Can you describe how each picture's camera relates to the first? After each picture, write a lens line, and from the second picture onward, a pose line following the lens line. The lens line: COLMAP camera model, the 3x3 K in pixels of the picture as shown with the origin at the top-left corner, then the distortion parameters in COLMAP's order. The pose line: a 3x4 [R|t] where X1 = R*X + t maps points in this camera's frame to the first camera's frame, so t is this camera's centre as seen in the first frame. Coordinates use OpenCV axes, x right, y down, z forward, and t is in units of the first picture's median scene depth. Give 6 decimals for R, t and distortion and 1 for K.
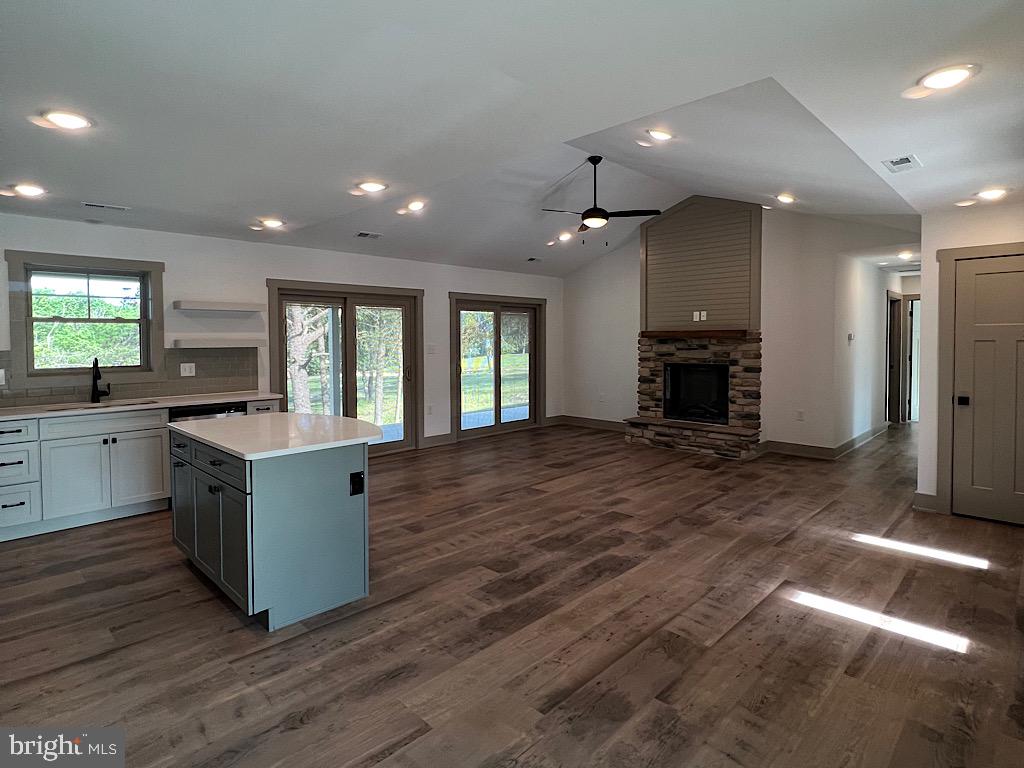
lens RADIAL K [[548.8, 0, 514.9], [0, 548.8, 355.3], [0, 0, 1]] dist [-0.005586, 0.002696]
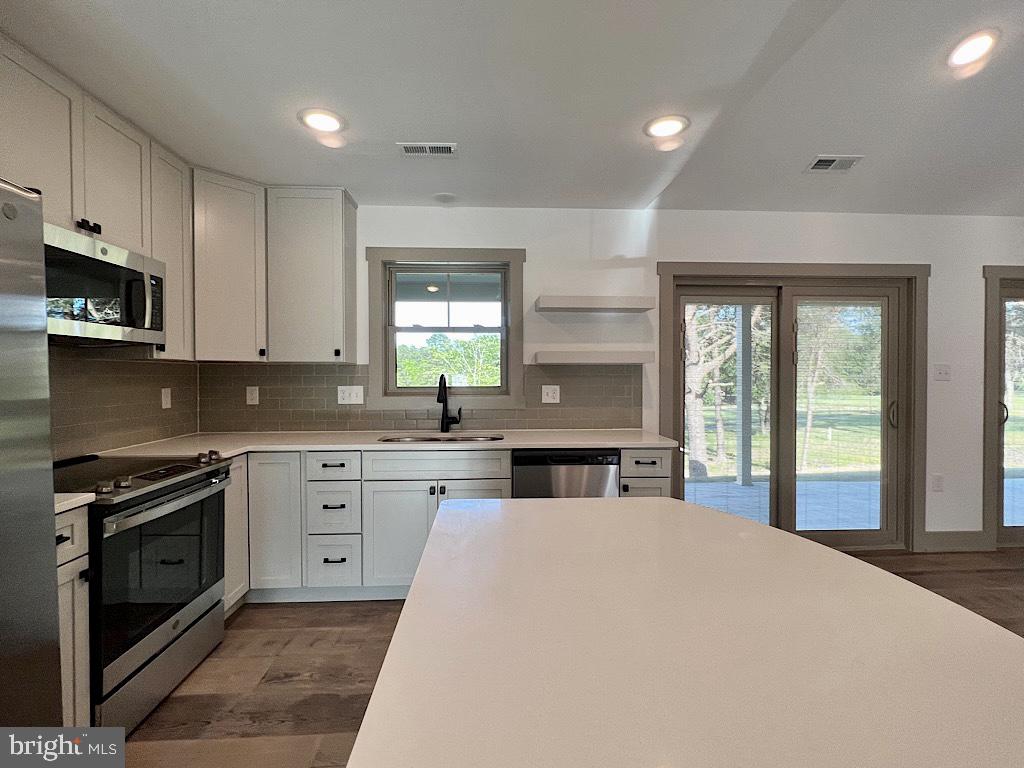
lens RADIAL K [[474.4, 0, 510.8], [0, 474.4, 379.8], [0, 0, 1]] dist [-0.004328, 0.001036]
pose [[0.738038, 0.012850, -0.674637, -0.172427], [-0.023045, 0.999715, -0.006169, 0.010159], [0.674365, 0.020100, 0.738124, 0.405598]]
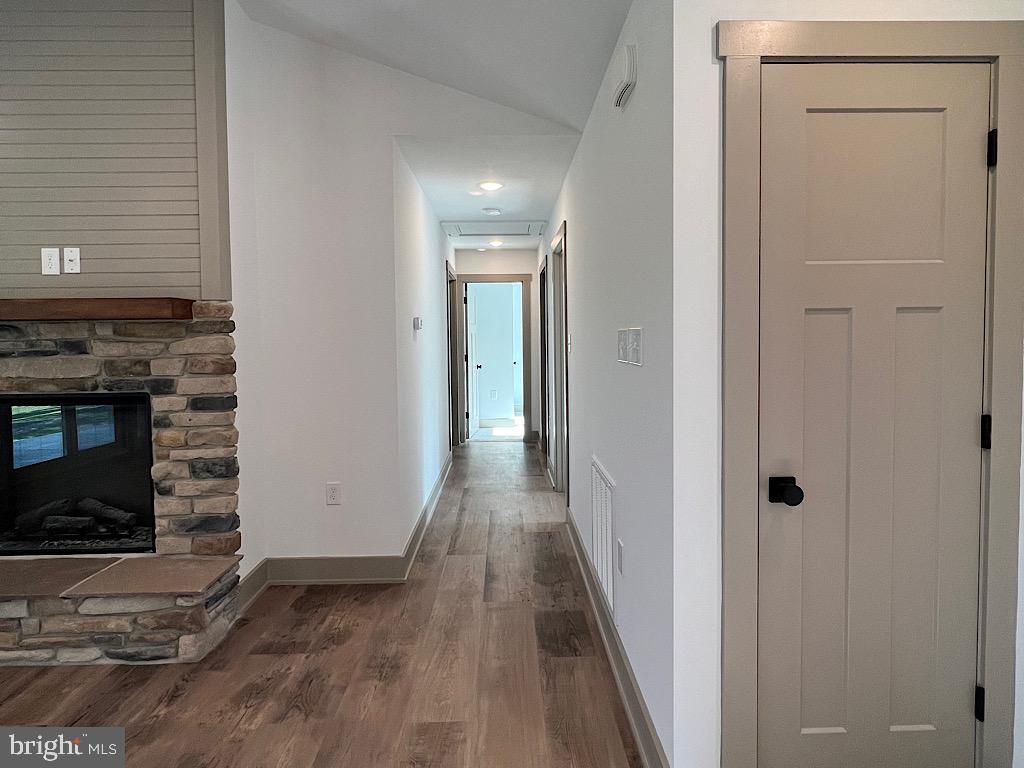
lens RADIAL K [[548.8, 0, 515.9], [0, 548.8, 360.2], [0, 0, 1]] dist [-0.005586, 0.002696]
pose [[0.696343, -0.033279, 0.716937, 0.314309], [0.029751, 0.999404, 0.017494, -0.004697], [-0.717092, 0.009148, 0.696918, 0.592714]]
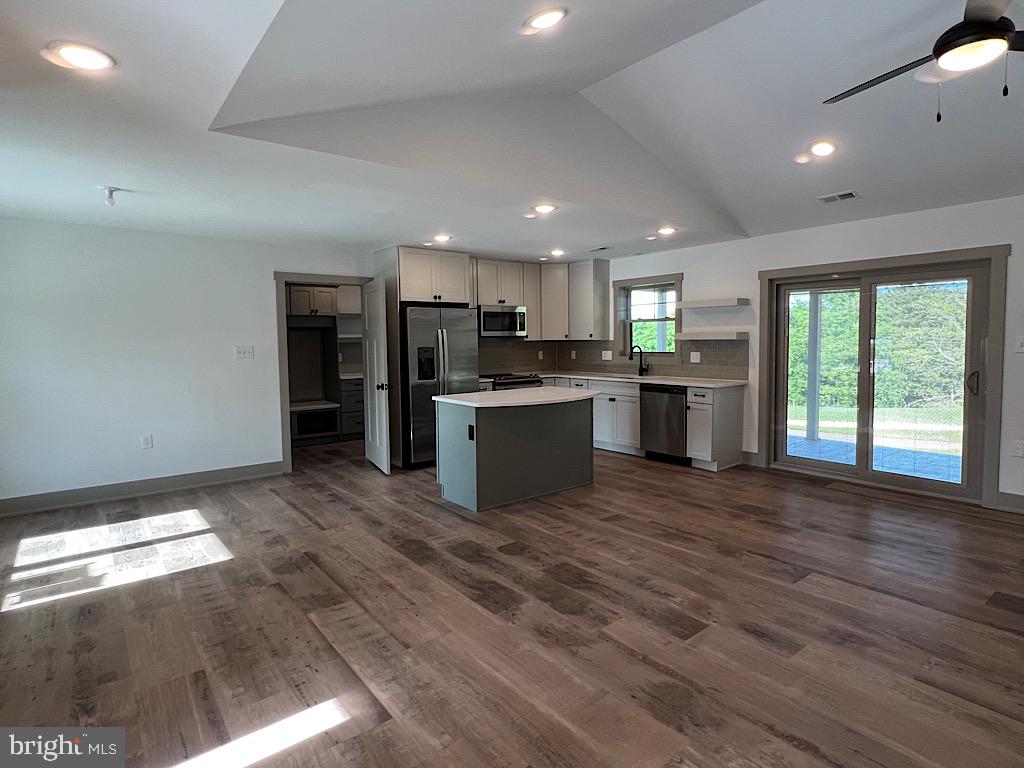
lens RADIAL K [[548.8, 0, 516.3], [0, 548.8, 366.9], [0, 0, 1]] dist [-0.005586, 0.002696]
pose [[-0.117789, 0.059296, -0.991267, 0.542112], [-0.016564, 0.997959, 0.061665, -0.017280], [0.992900, 0.023683, -0.116567, 0.605825]]
